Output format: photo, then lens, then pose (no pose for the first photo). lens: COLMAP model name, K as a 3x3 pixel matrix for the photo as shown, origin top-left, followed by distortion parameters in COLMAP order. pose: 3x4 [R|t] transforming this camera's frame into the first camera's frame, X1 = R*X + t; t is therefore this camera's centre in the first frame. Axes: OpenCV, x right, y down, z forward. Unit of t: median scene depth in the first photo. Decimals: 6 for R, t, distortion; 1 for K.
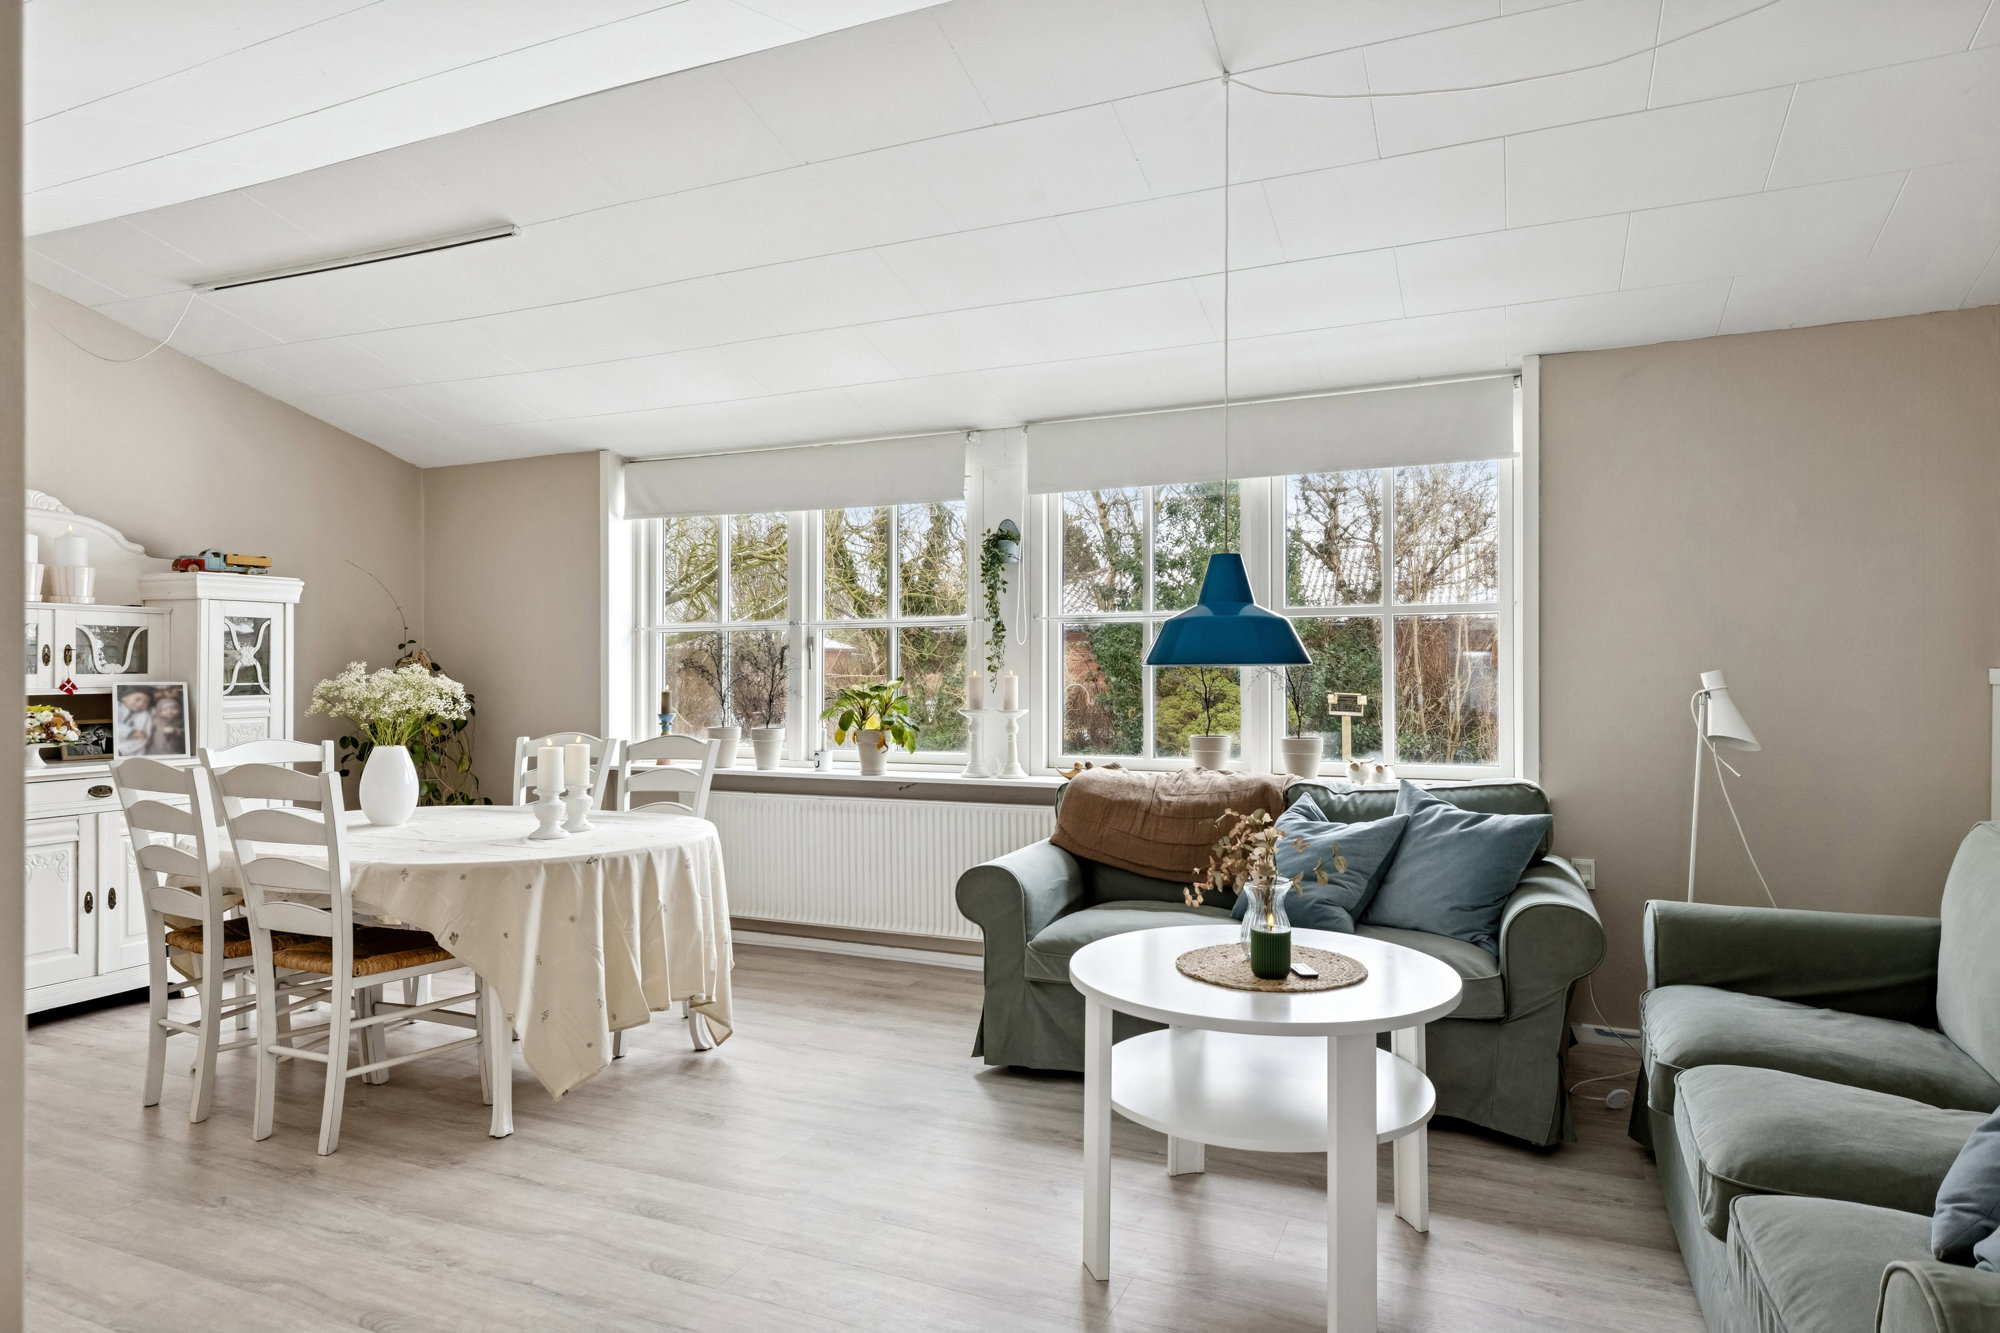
lens RADIAL K [[1173.4, 0, 1000.0], [0, 1173.4, 666.5], [0, 0, 1]] dist [0.015382, -0.000941]
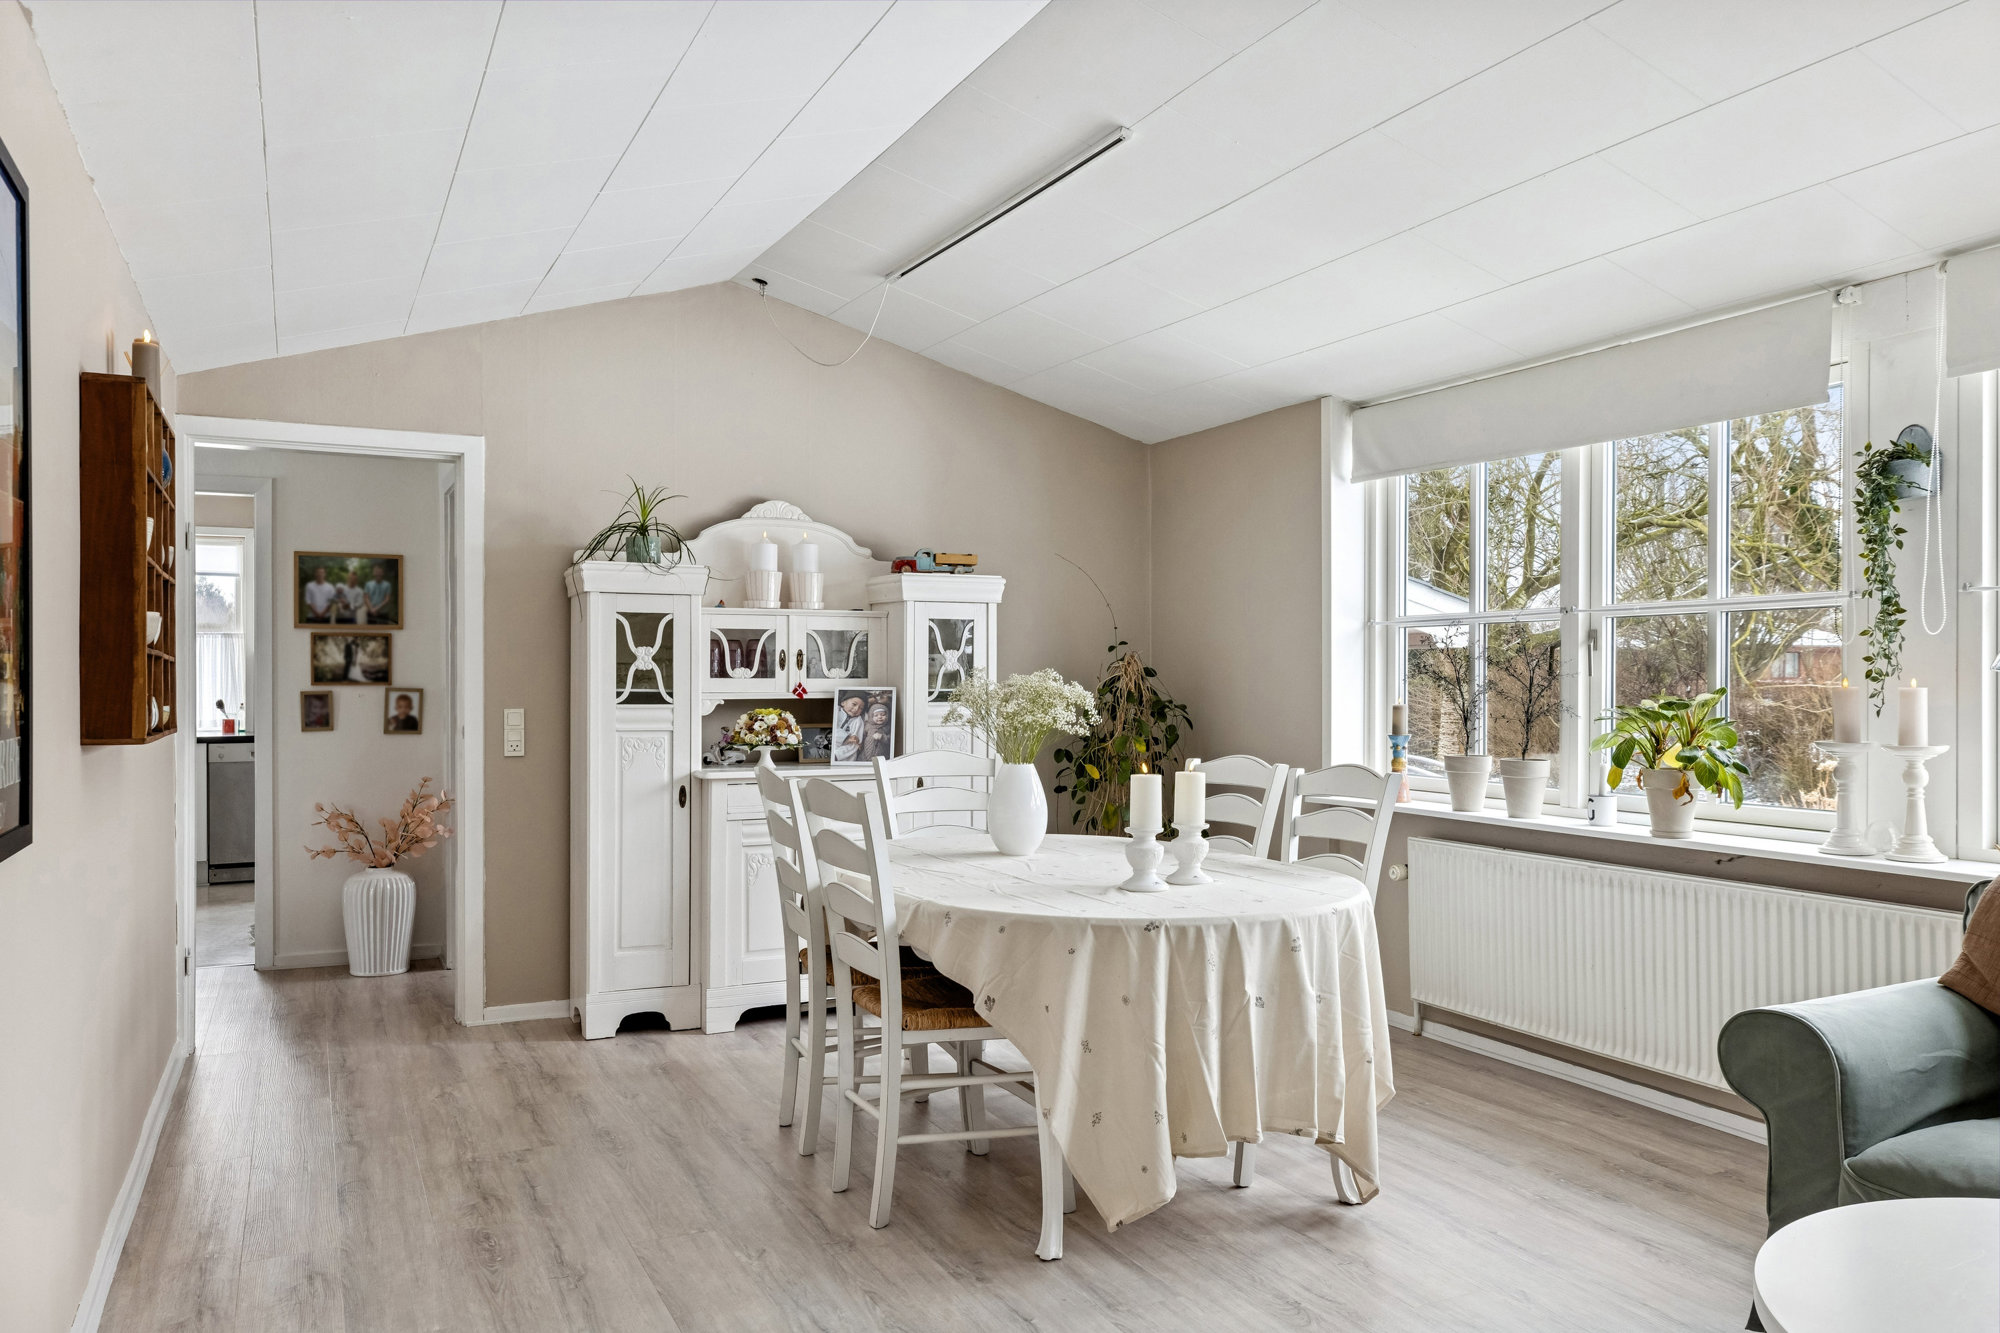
lens RADIAL K [[1403.9, 0, 1000.0], [0, 1403.9, 666.5], [0, 0, 1]] dist [0.002140, 0.004309]
pose [[0.773637, -0.001383, -0.633627, 0.110781], [-0.001186, 0.999993, -0.003631, 0.000300], [0.633628, 0.003560, 0.773630, 0.172340]]
